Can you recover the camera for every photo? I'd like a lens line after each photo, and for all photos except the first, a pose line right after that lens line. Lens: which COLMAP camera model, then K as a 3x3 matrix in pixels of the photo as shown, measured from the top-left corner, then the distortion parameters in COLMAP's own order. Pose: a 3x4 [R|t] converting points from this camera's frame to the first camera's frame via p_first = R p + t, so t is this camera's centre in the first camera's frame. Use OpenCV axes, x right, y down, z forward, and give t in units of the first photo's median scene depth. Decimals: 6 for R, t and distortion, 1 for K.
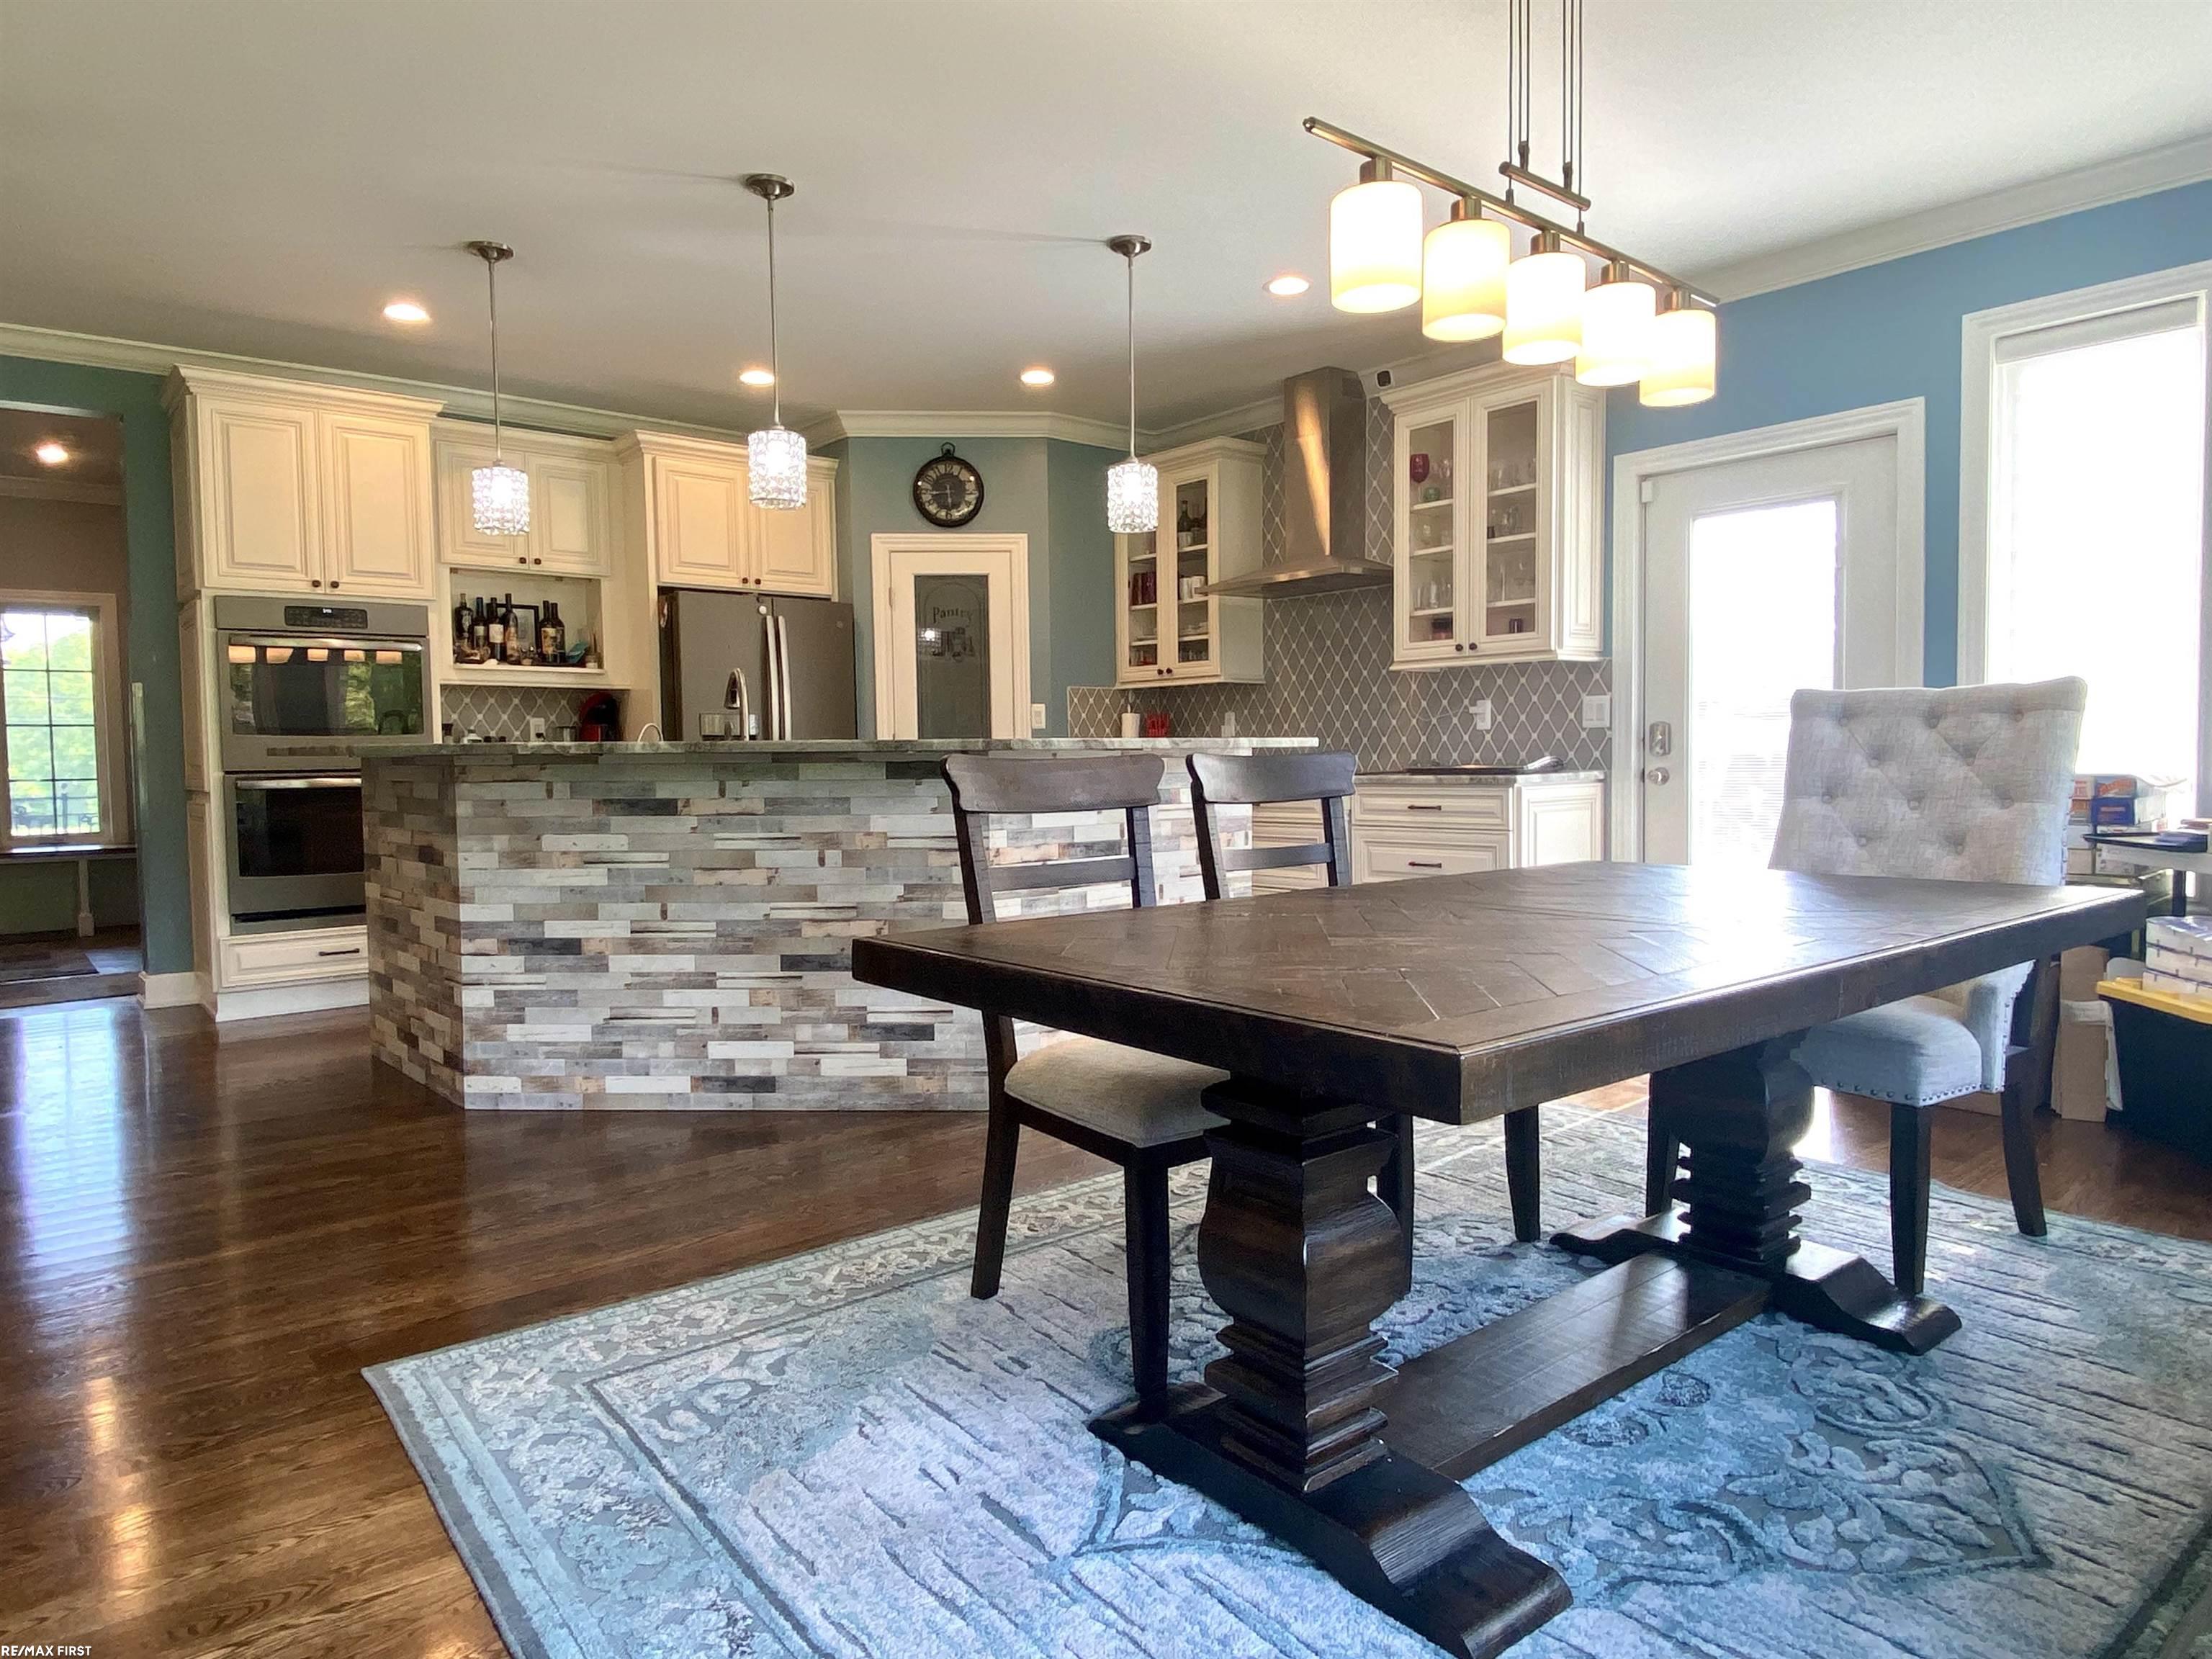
lens RADIAL K [[1354.6, 0, 1110.6], [0, 1354.6, 824.2], [0, 0, 1]] dist [0.095996, -0.121171]
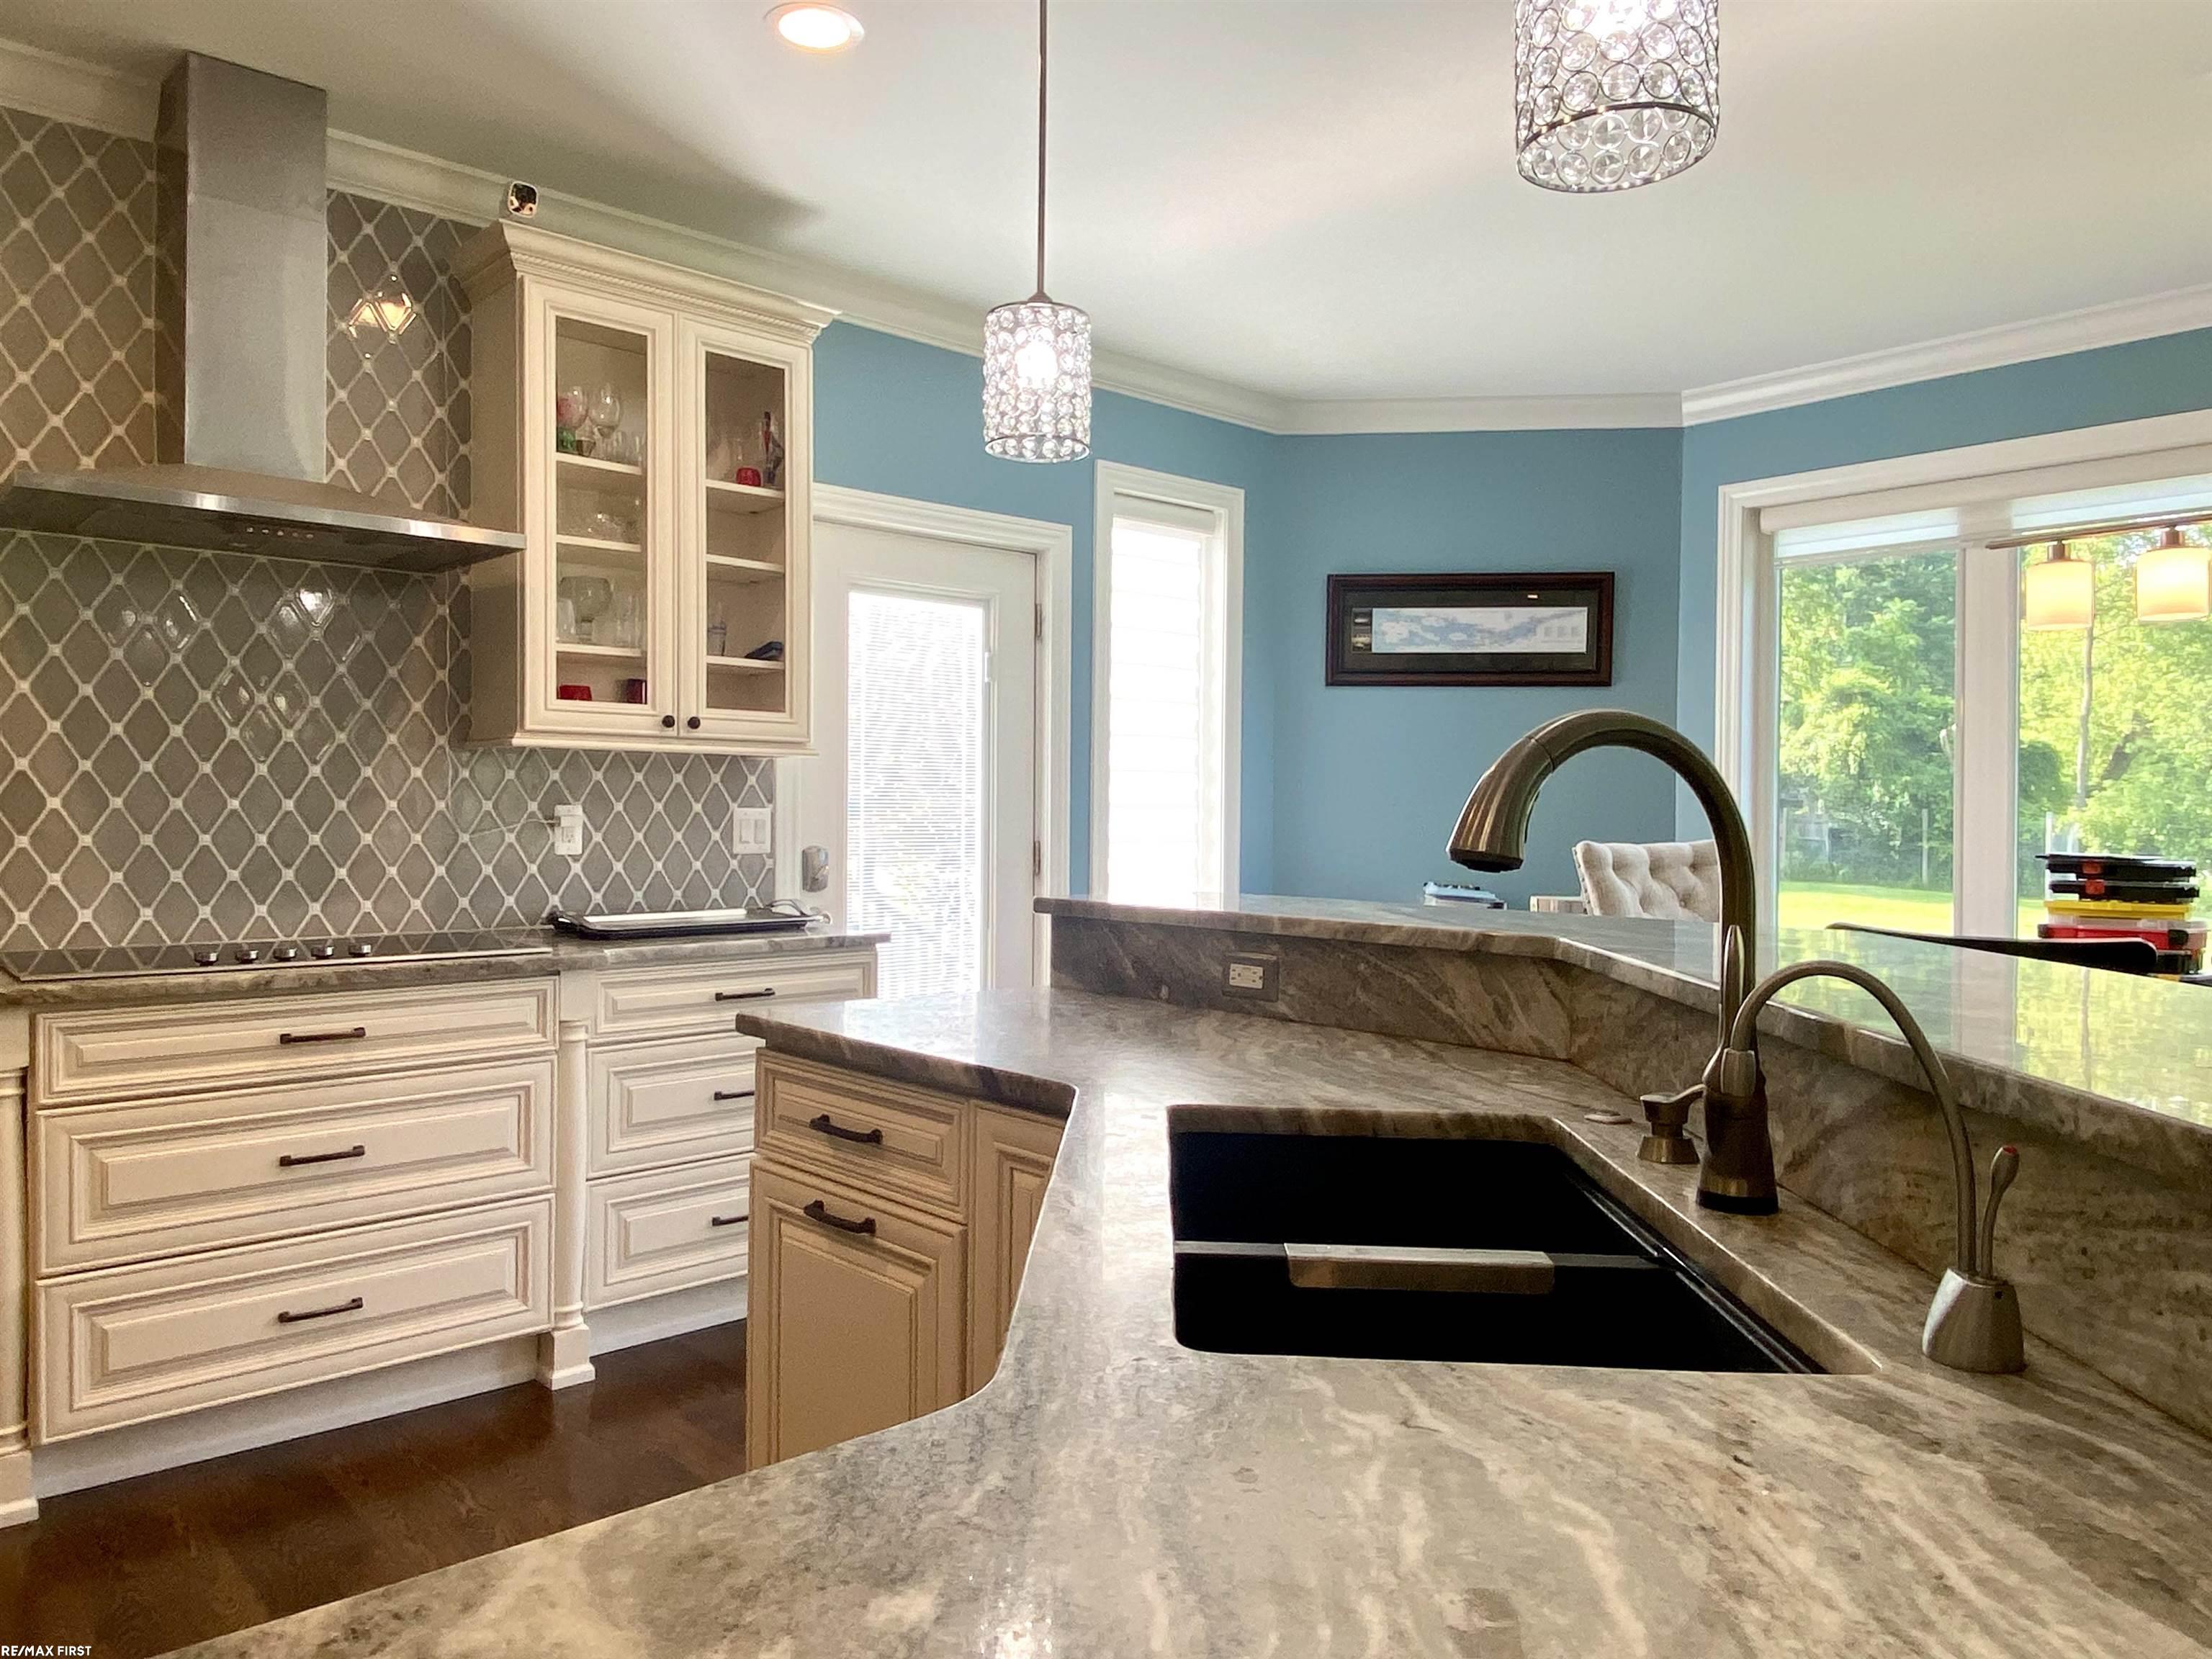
lens RADIAL K [[1499.1, 0, 1112.8], [0, 1499.1, 835.9], [0, 0, 1]] dist [0.002670, -0.003786]
pose [[-0.043258, -0.001561, 0.999063, -0.418340], [0.048321, 0.998825, 0.003653, -0.074687], [-0.997895, 0.048434, -0.043131, 0.861692]]
